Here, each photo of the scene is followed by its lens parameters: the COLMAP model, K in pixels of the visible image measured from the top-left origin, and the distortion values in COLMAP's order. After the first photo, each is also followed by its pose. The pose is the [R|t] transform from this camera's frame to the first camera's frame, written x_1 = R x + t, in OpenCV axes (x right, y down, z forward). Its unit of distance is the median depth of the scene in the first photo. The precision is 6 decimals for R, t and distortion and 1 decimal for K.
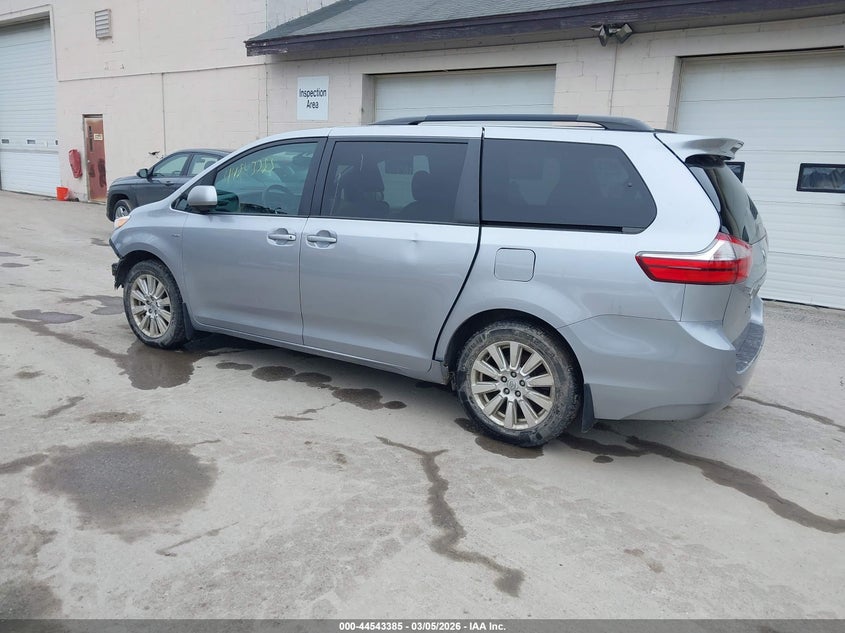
lens RADIAL K [[662.7, 0, 422.5], [0, 662.7, 316.5], [0, 0, 1]] dist [0.010470, -0.005448]
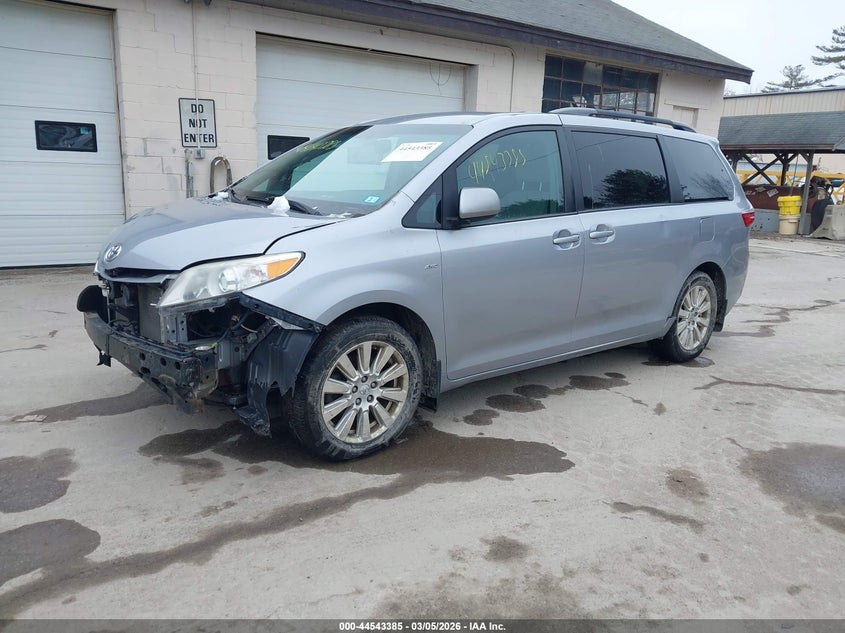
lens RADIAL K [[662.7, 0, 422.5], [0, 662.7, 316.5], [0, 0, 1]] dist [0.010470, -0.005448]
pose [[0.317356, -0.238812, 0.917744, -1.189004], [0.182664, 0.965042, 0.187955, -0.237931], [-0.930548, 0.107990, 0.349885, 0.942226]]
